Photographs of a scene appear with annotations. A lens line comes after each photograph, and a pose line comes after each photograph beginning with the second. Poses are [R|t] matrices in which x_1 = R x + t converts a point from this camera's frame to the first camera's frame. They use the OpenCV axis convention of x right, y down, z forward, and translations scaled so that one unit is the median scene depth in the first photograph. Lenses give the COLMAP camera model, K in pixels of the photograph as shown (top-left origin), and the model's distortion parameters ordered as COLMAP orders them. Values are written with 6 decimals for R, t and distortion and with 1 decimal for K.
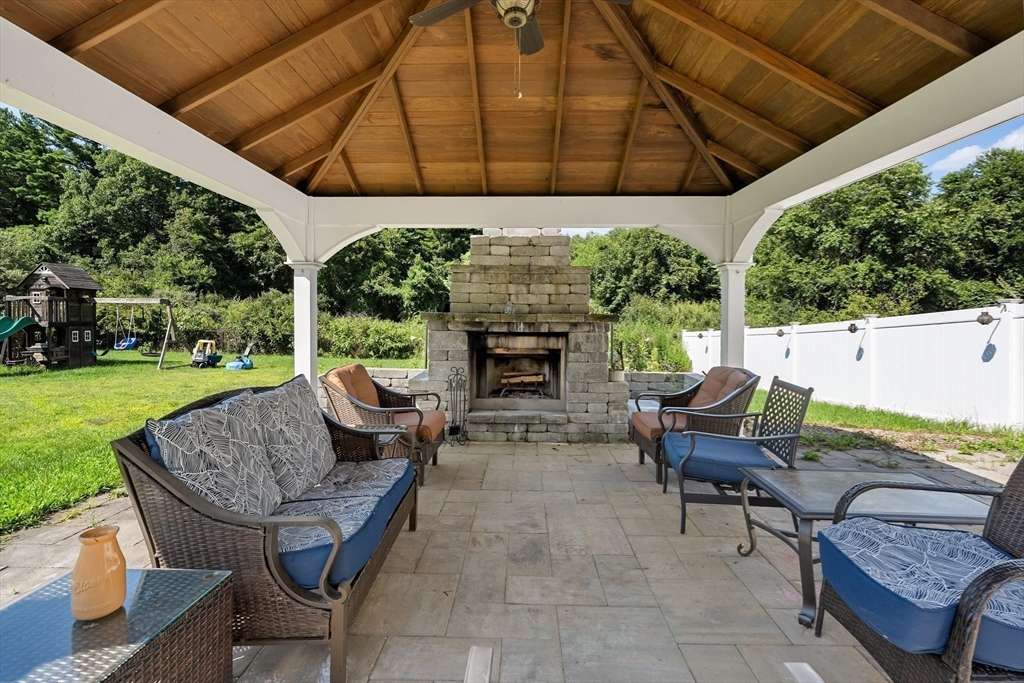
lens RADIAL K [[466.3, 0, 514.0], [0, 466.3, 313.3], [0, 0, 1]] dist [0.003013, 0.001217]
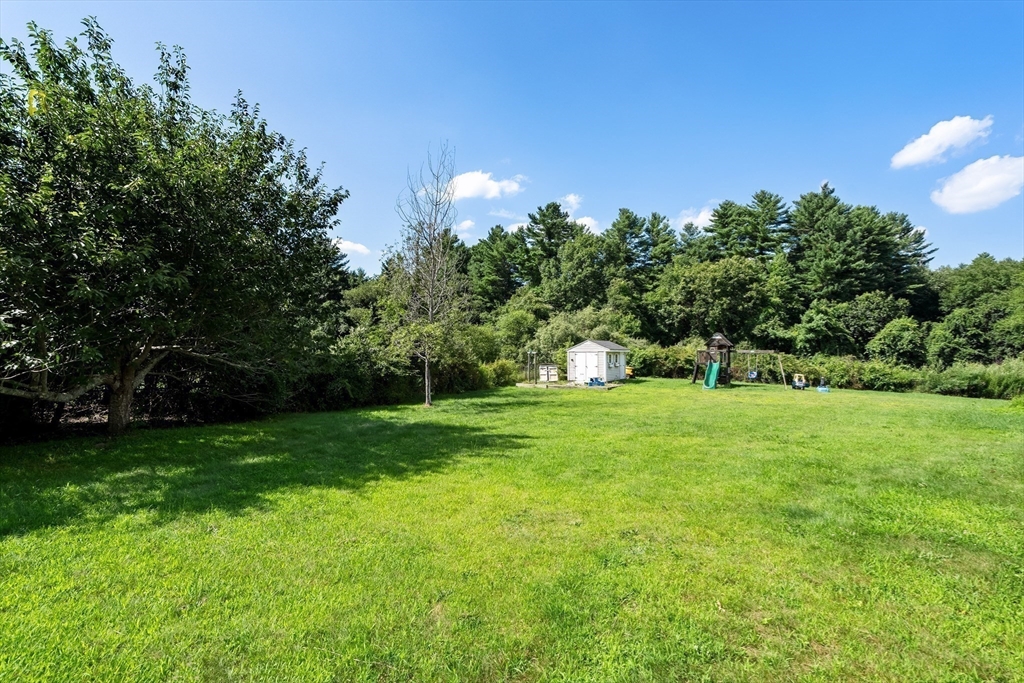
lens RADIAL K [[466.3, 0, 512.1], [0, 466.3, 339.5], [0, 0, 1]] dist [0.003013, 0.001217]
pose [[0.807664, -0.015217, -0.589447, -0.135560], [0.000195, 0.999674, -0.025539, -0.006992], [0.589643, 0.020512, 0.807403, -0.283950]]
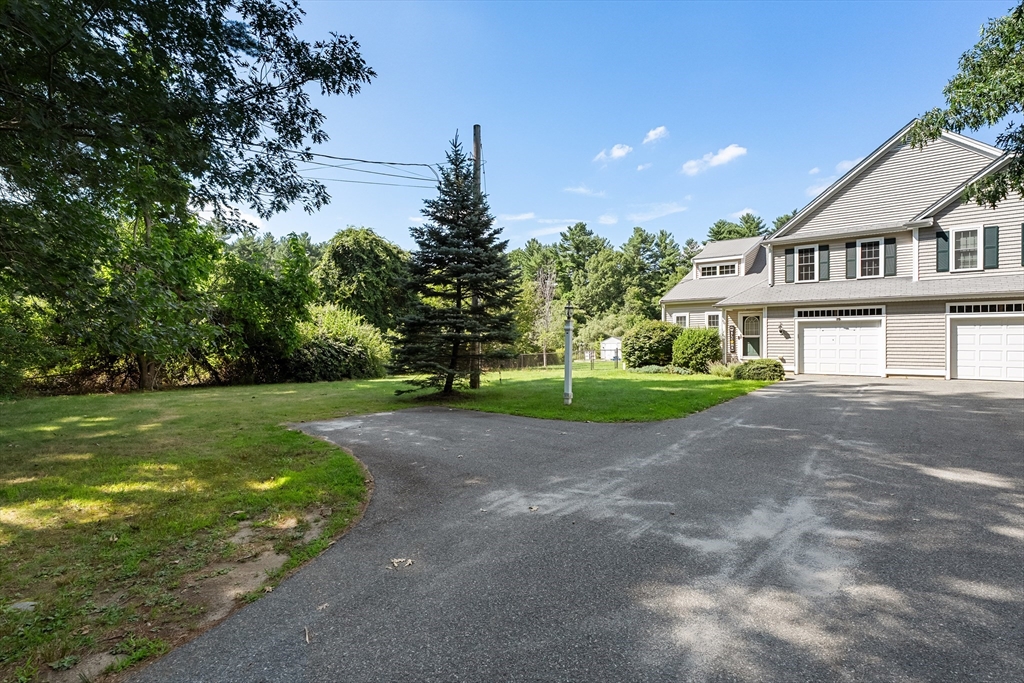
lens RADIAL K [[506.2, 0, 509.2], [0, 506.2, 341.2], [0, 0, 1]] dist [0.002992, 0.000218]
pose [[0.788057, -0.014921, -0.615422, 0.122679], [0.014690, 0.999877, -0.005432, -0.008156], [0.615427, -0.004760, 0.788179, -0.808629]]
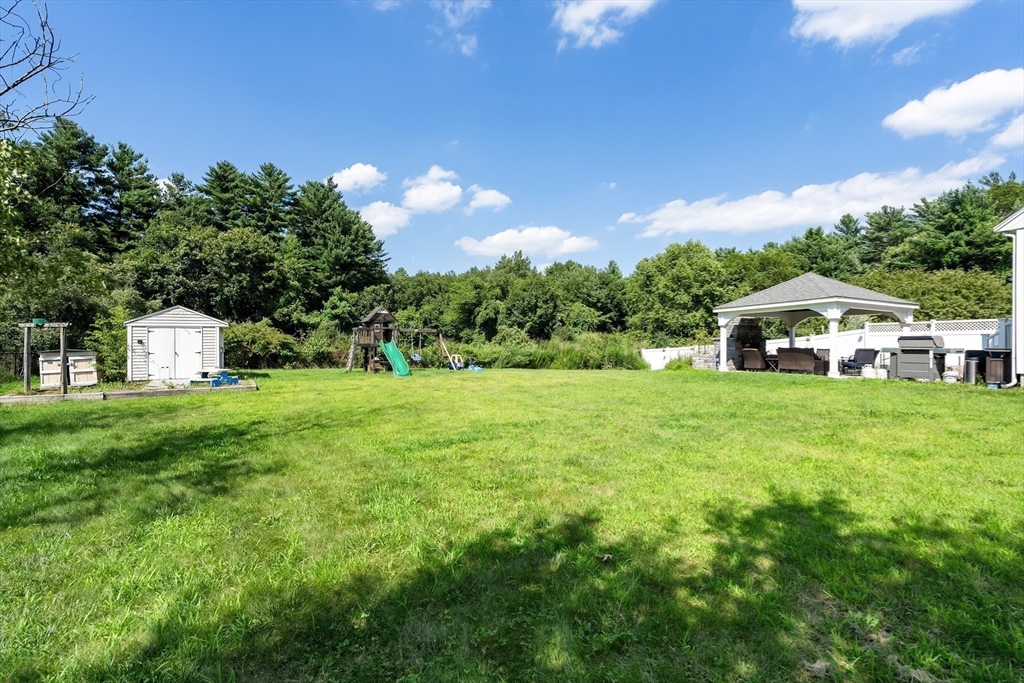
lens RADIAL K [[466.3, 0, 509.7], [0, 466.3, 335.3], [0, 0, 1]] dist [0.003013, 0.001217]
pose [[0.897026, 0.004782, 0.441952, -0.328936], [0.001990, 0.999888, -0.014856, 0.004327], [-0.441974, 0.014206, 0.896915, -0.153764]]
